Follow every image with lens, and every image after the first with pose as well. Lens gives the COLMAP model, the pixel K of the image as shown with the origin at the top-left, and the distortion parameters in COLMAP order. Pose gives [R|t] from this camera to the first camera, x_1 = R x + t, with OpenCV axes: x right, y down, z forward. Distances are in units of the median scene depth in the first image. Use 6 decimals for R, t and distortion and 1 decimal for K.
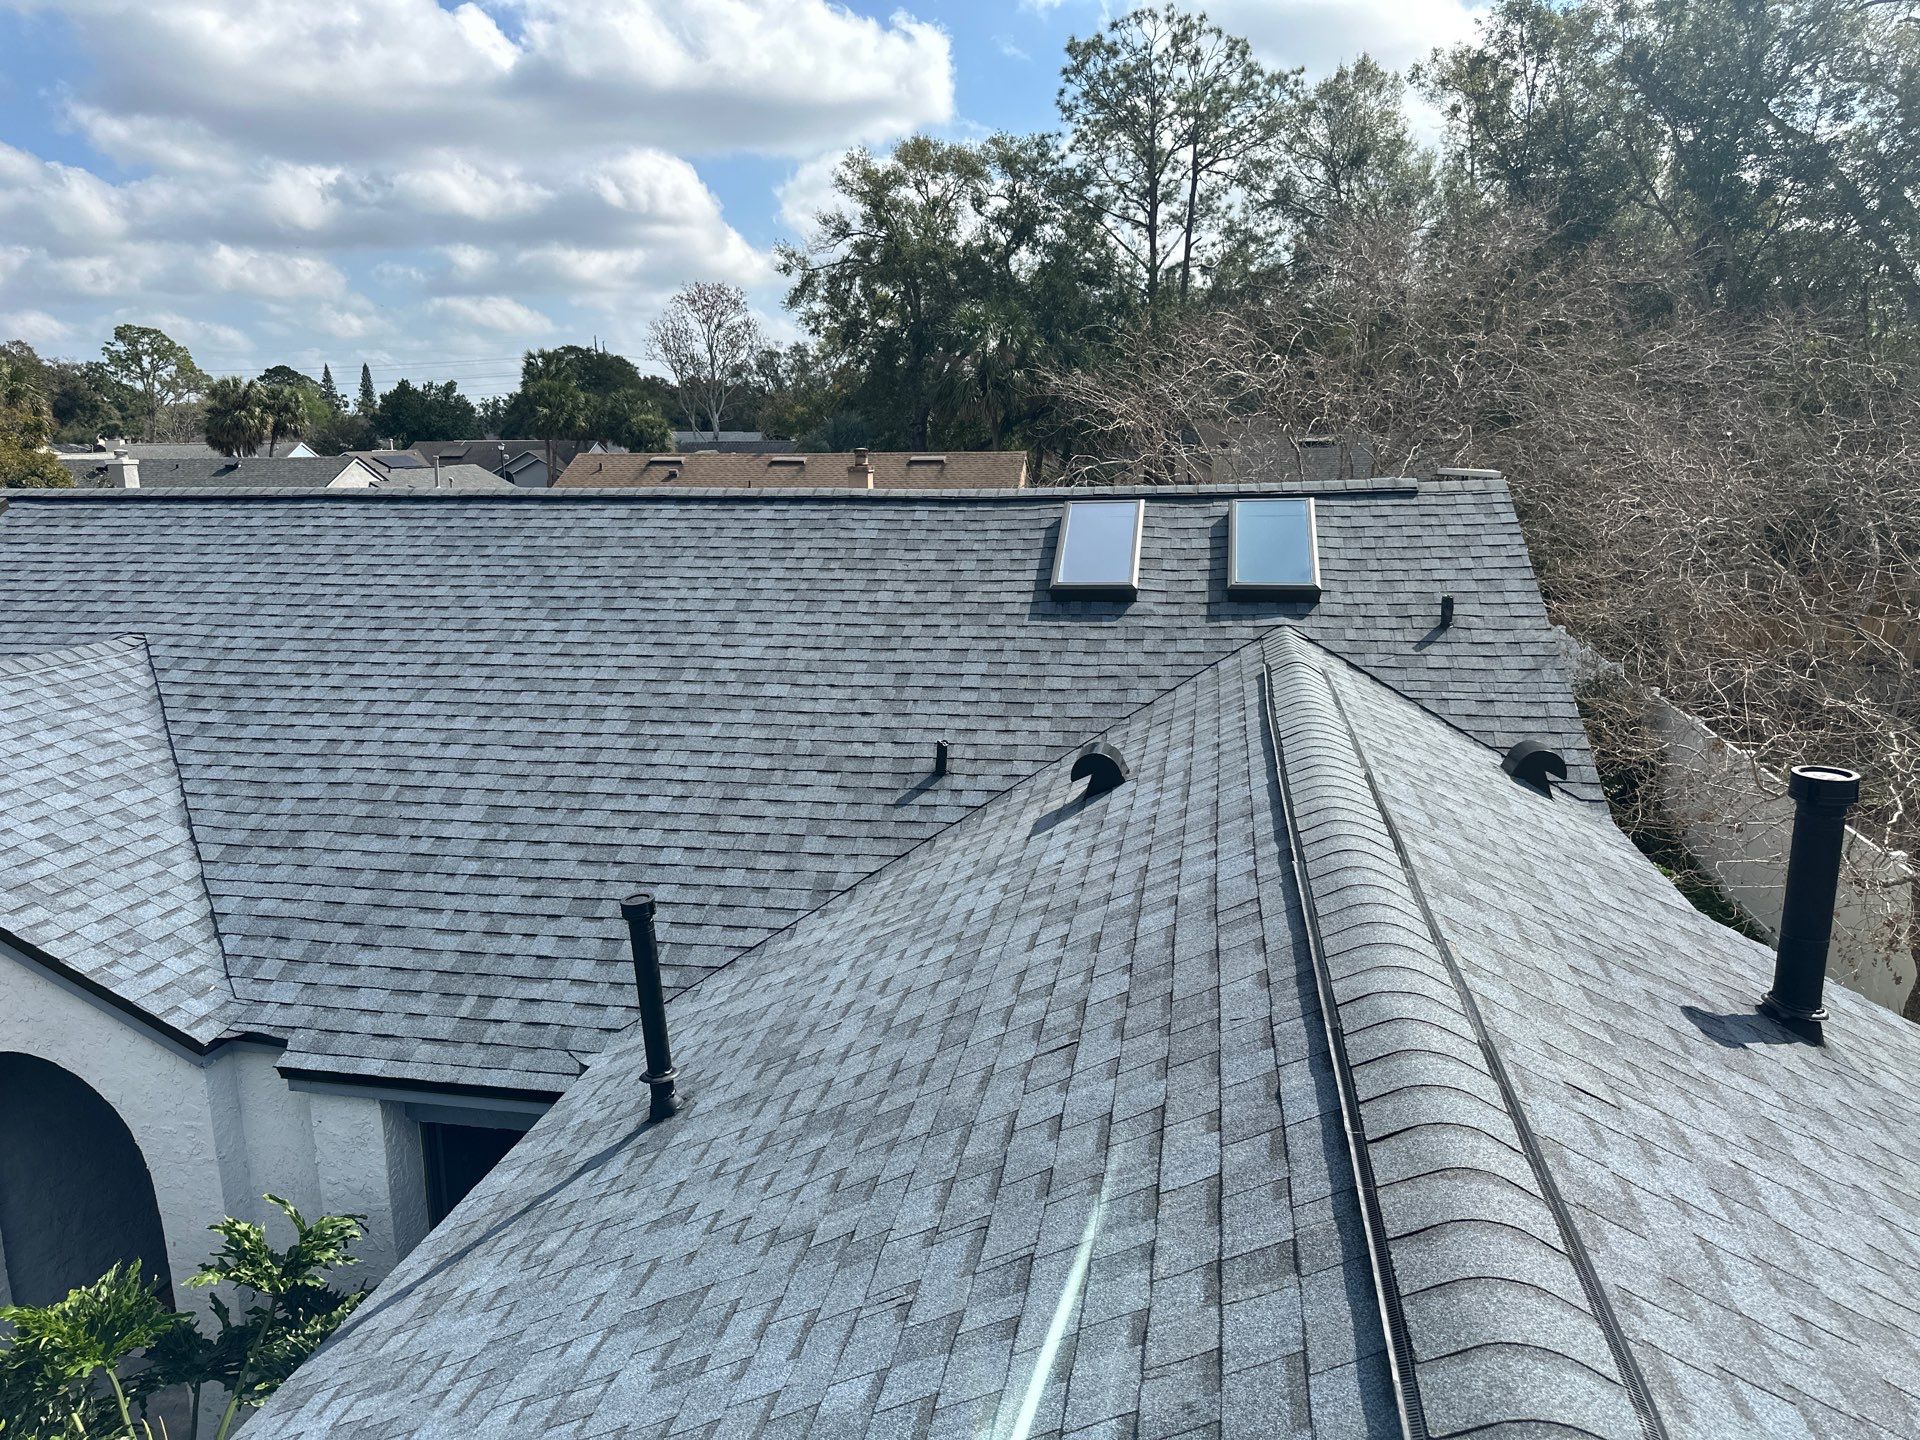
lens RADIAL K [[1357.6, 0, 960.5], [0, 1357.6, 710.1], [0, 0, 1]] dist [0.050419, -0.001860]
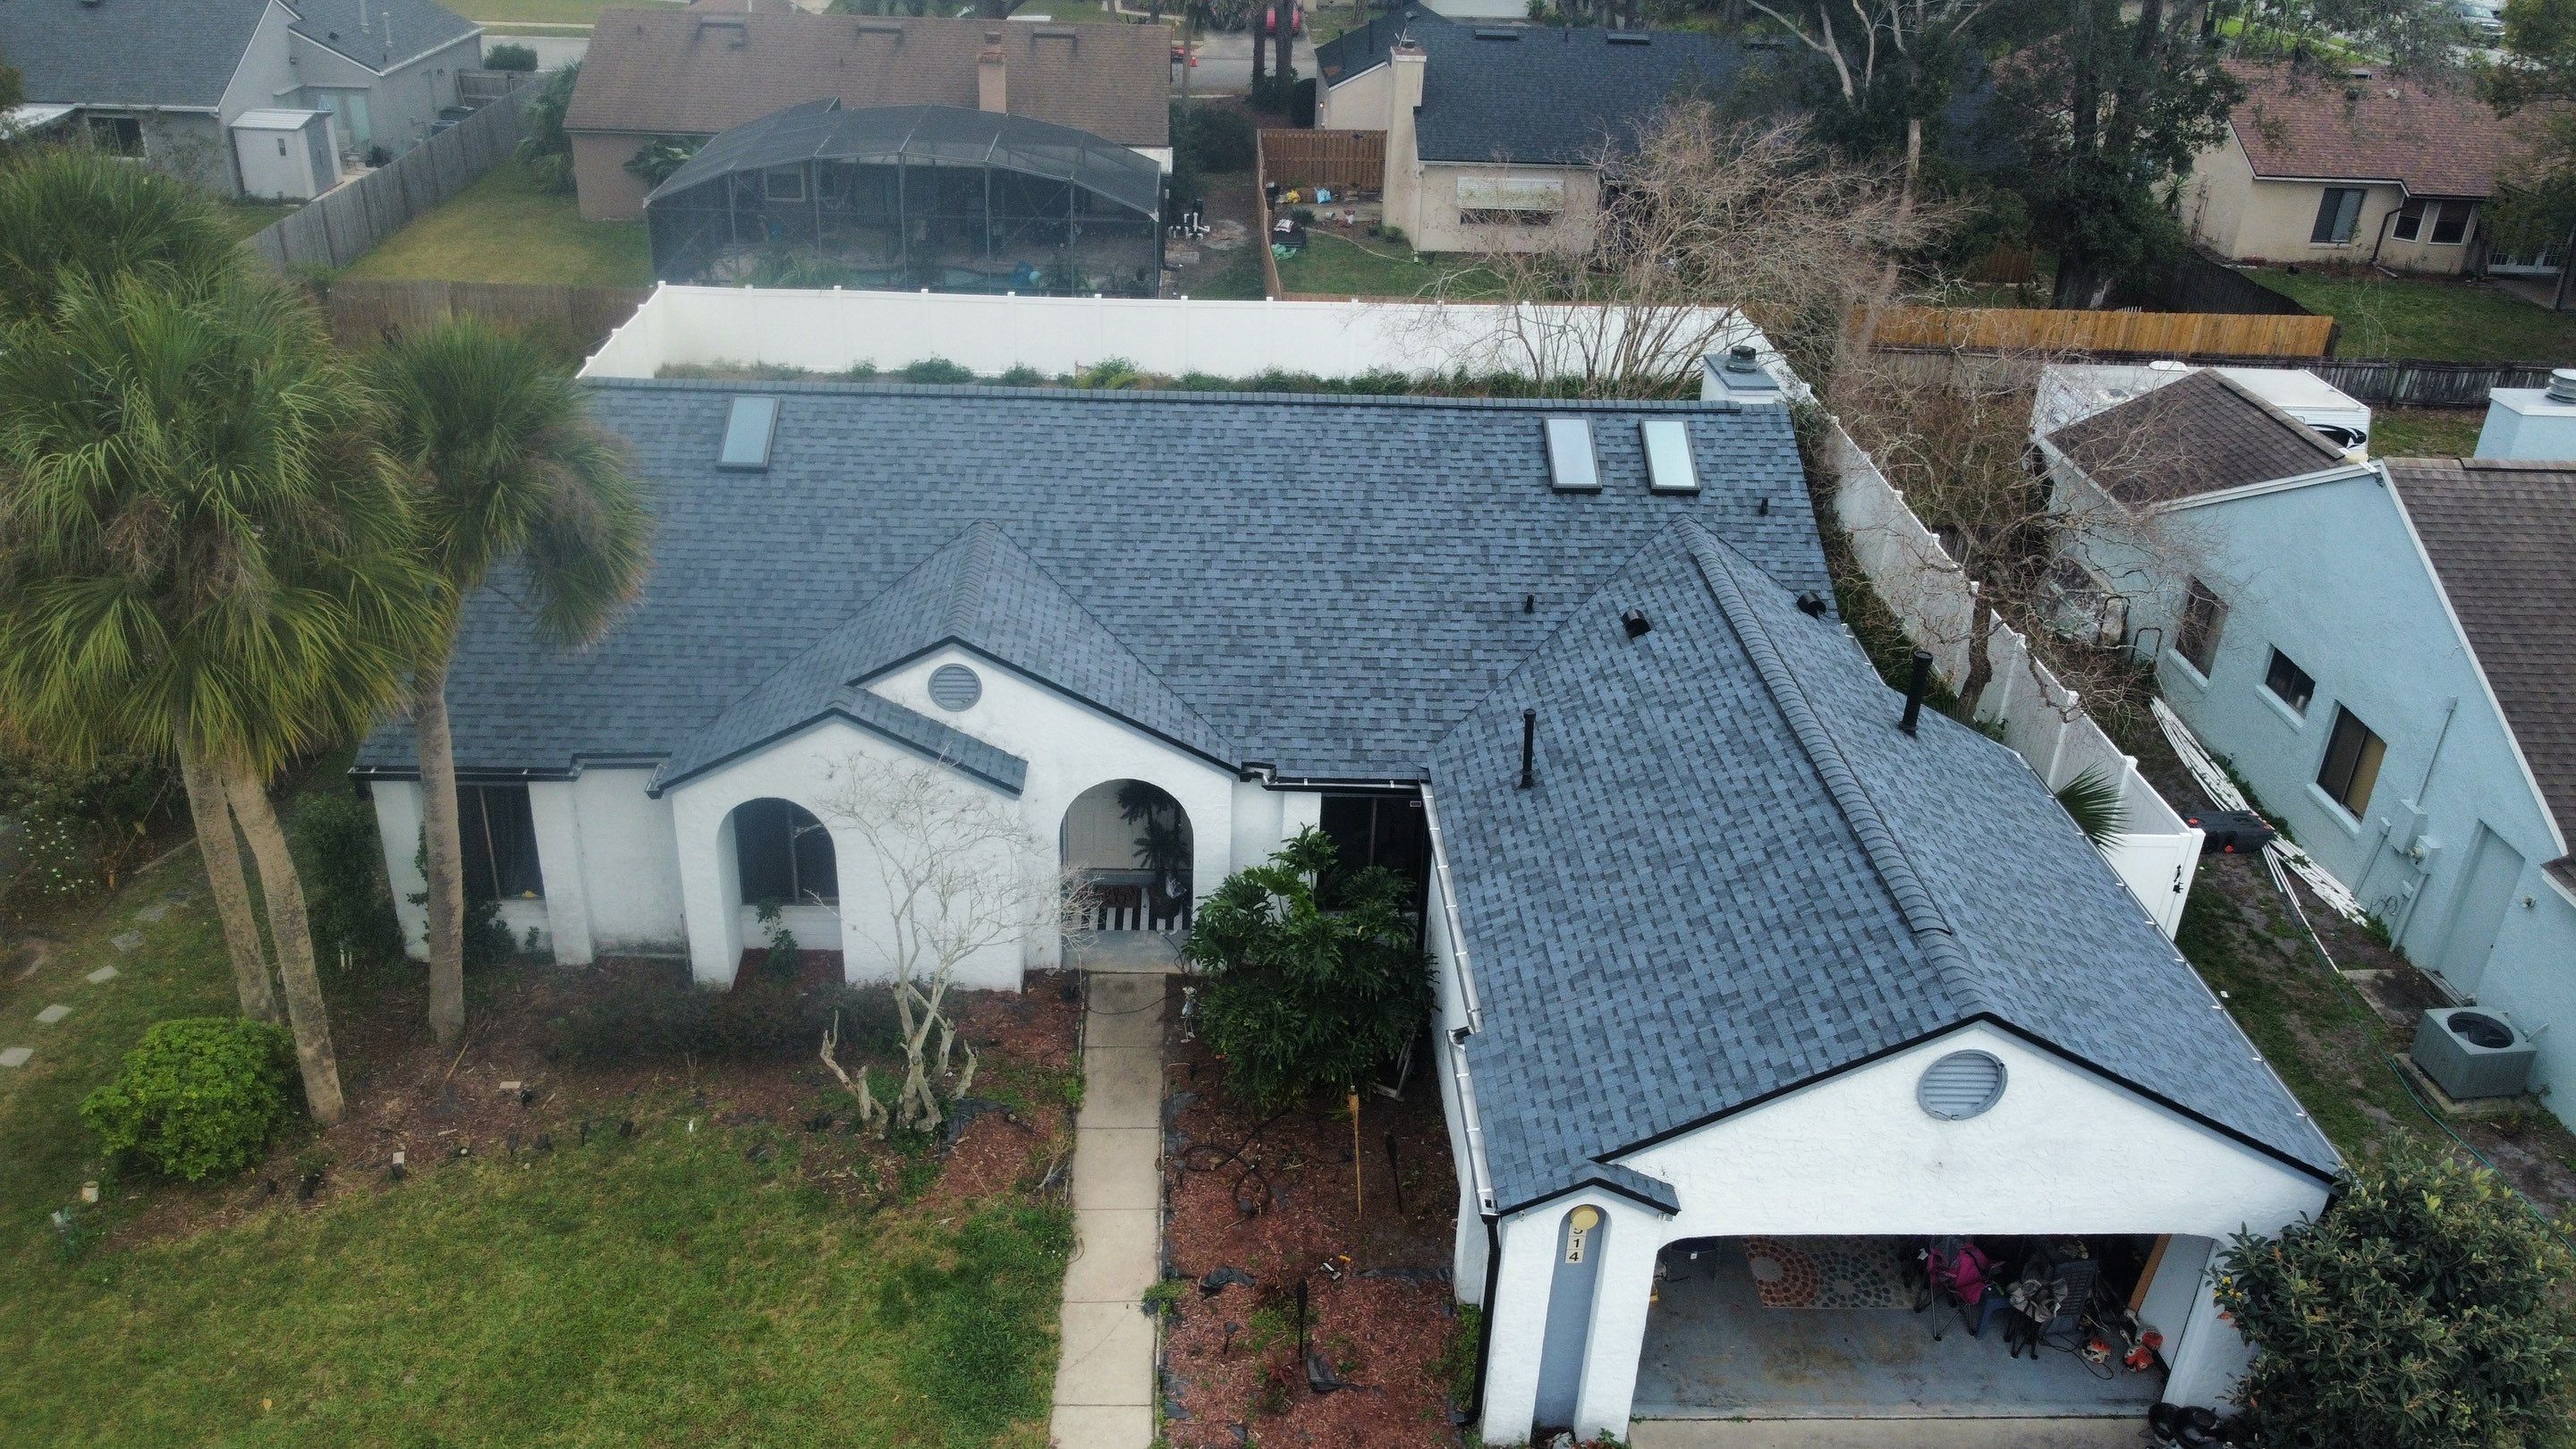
lens RADIAL K [[1962.6, 0, 1282.3], [0, 1962.6, 731.1], [0, 0, 1]] dist [0.002465, 0.000125]
pose [[0.975537, -0.060117, 0.211455, -1.002538], [0.001174, 0.963292, 0.268452, -0.565228], [-0.219831, -0.261636, 0.939798, -1.666854]]
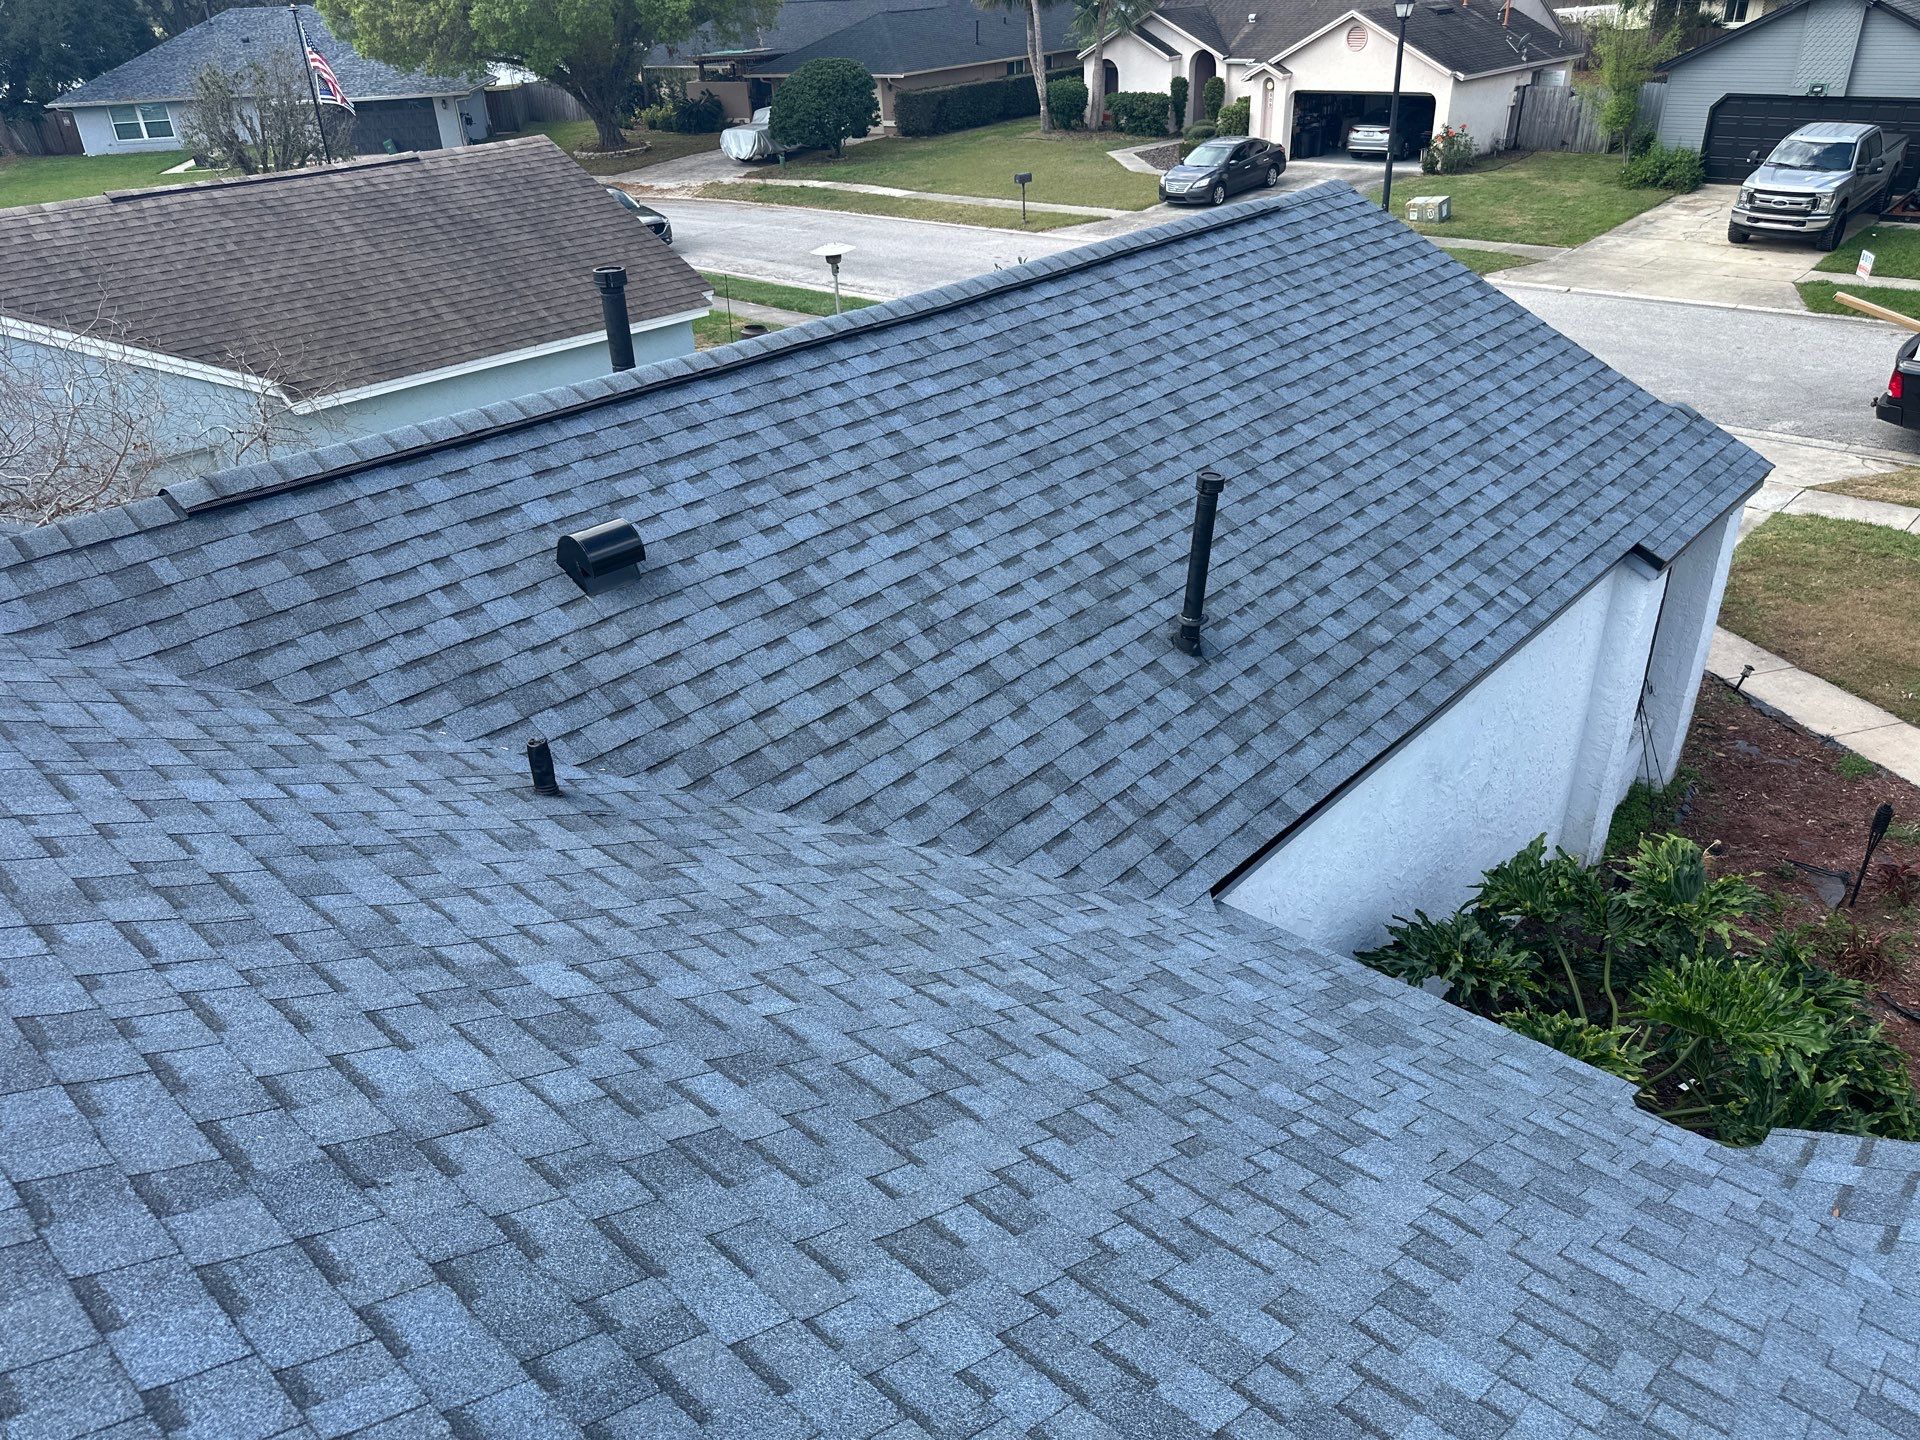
lens RADIAL K [[1357.6, 0, 958.9], [0, 1357.6, 718.8], [0, 0, 1]] dist [0.050419, -0.001860]
pose [[-0.844869, -0.216274, 0.489307, -0.445973], [0.161902, 0.768382, 0.619174, -0.312336], [-0.509886, 0.602341, -0.614167, 1.293103]]
